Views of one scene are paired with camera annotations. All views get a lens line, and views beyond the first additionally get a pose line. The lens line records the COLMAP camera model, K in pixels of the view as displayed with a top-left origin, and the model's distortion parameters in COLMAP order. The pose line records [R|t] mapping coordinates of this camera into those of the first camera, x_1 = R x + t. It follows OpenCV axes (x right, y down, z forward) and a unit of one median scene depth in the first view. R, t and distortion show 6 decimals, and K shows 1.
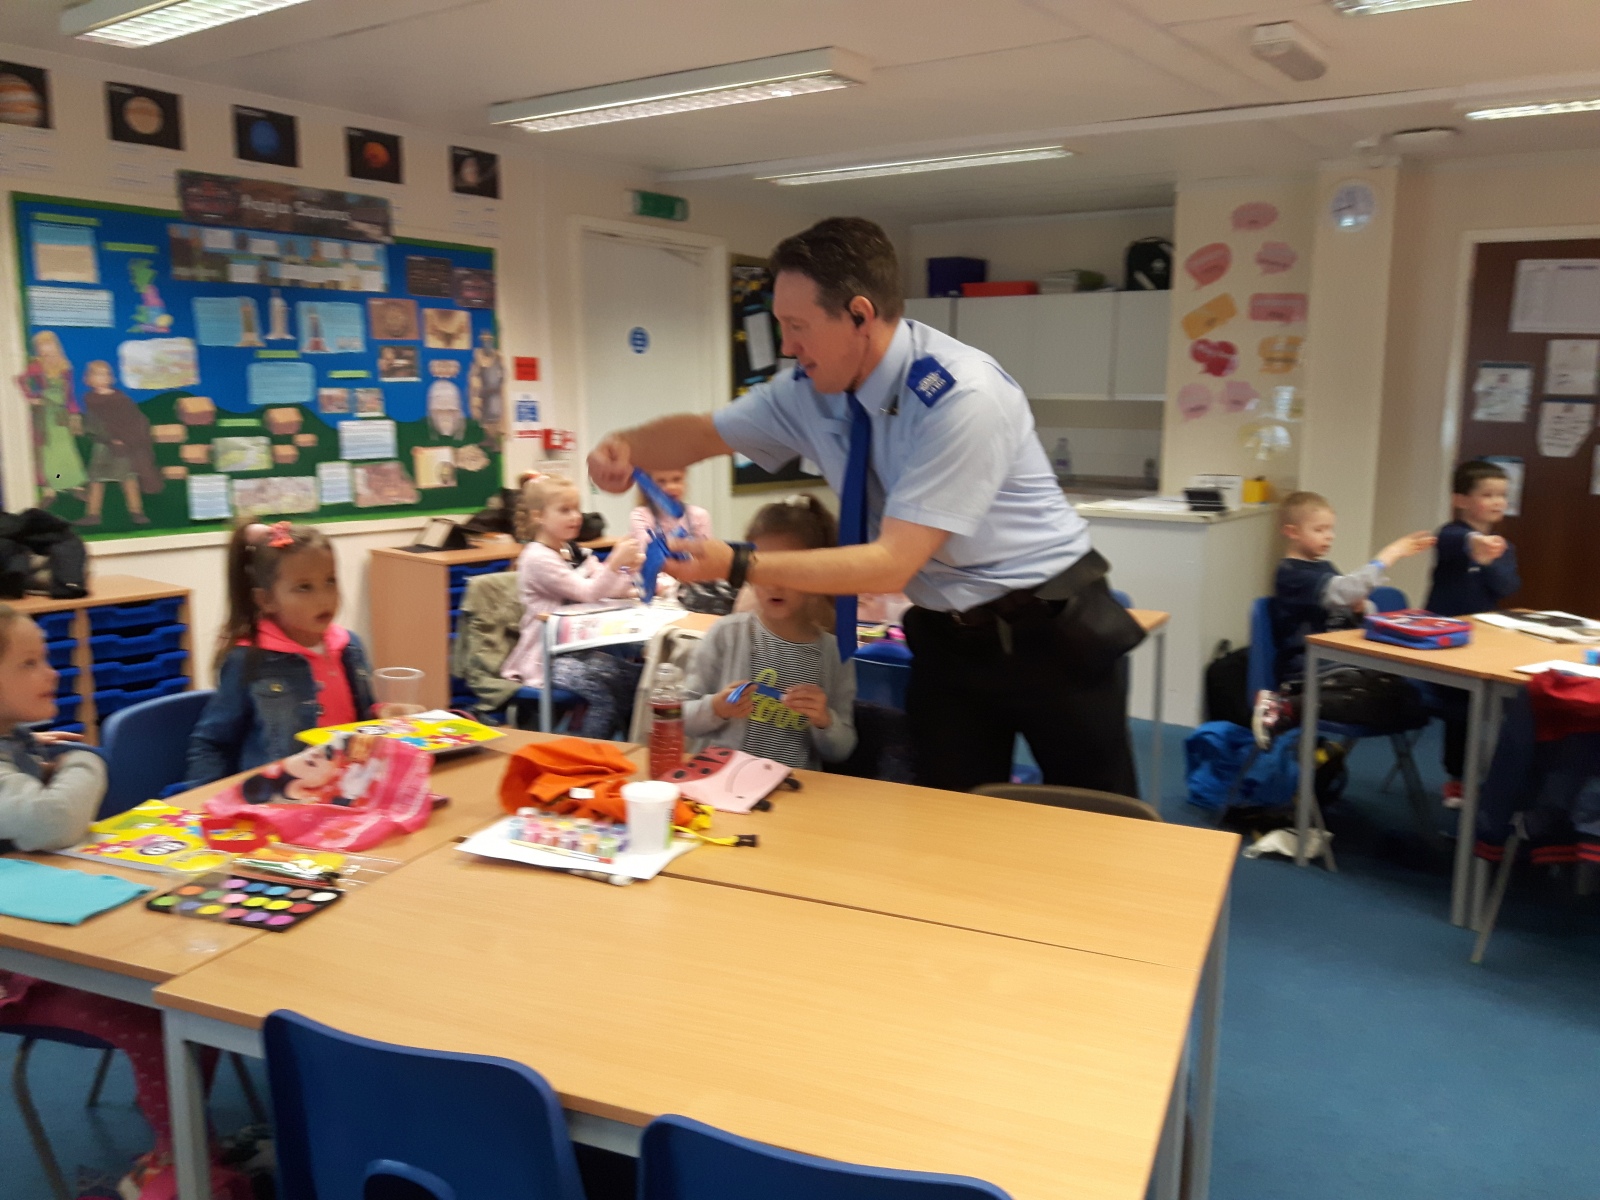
lens RADIAL K [[1363.5, 0, 804.4], [0, 1363.5, 598.8], [0, 0, 1]] dist [0.034285, -0.055088]
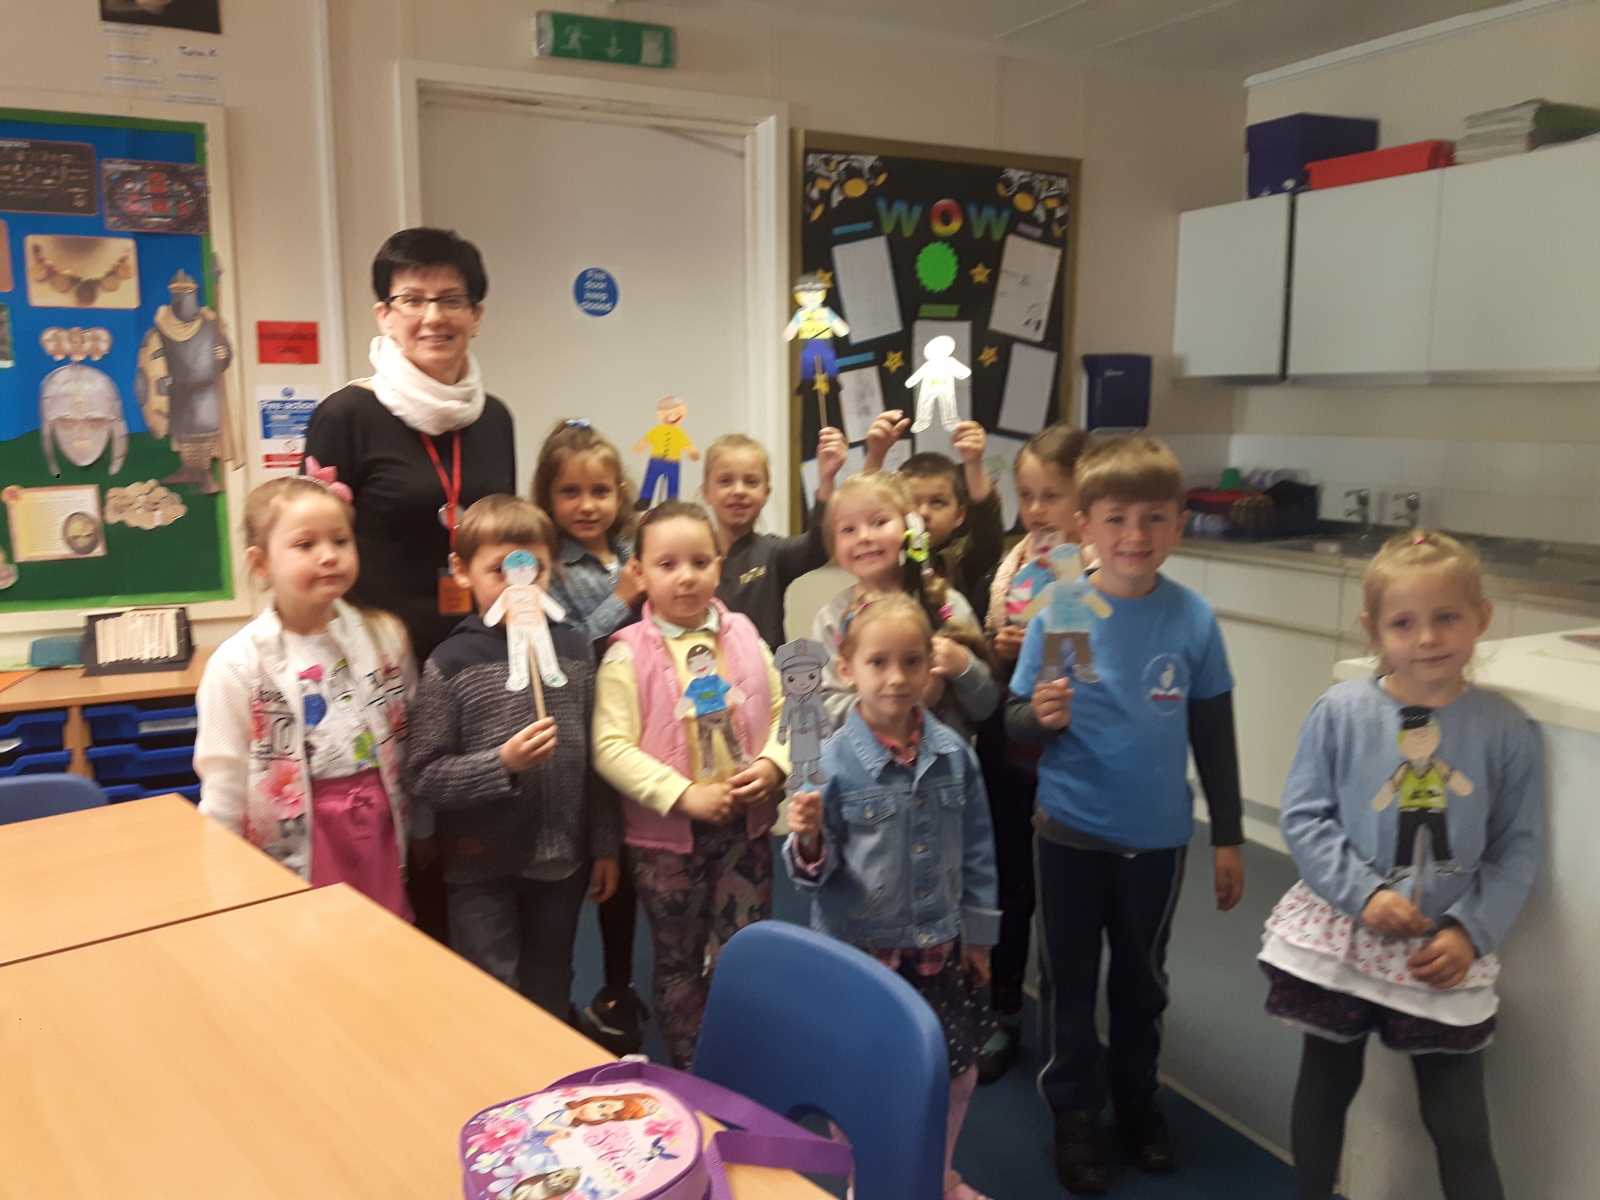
lens RADIAL K [[1363.5, 0, 767.4], [0, 1363.5, 595.2], [0, 0, 1]] dist [0.034285, -0.055088]
pose [[0.895159, 0.048175, -0.443136, 0.233342], [-0.052917, 0.998598, 0.001666, -0.082594], [0.442594, 0.021958, 0.896453, 0.627747]]
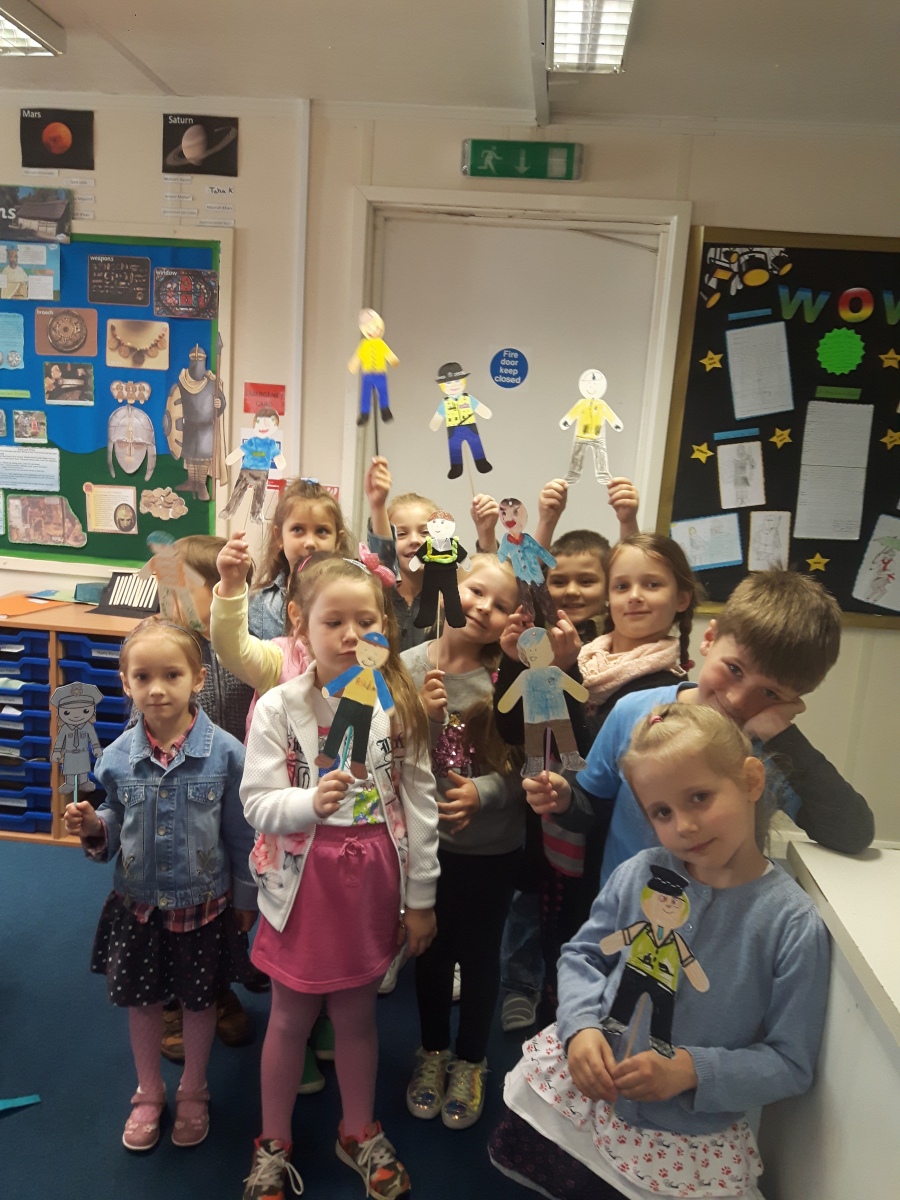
lens RADIAL K [[1022.6, 0, 485.6], [0, 1022.6, 599.8], [0, 0, 1]] dist [0.034285, -0.055088]
pose [[0.517292, 0.176545, -0.837401, 0.387491], [-0.181899, 0.978815, 0.093994, -0.142052], [0.836255, 0.103700, 0.538446, 0.853700]]
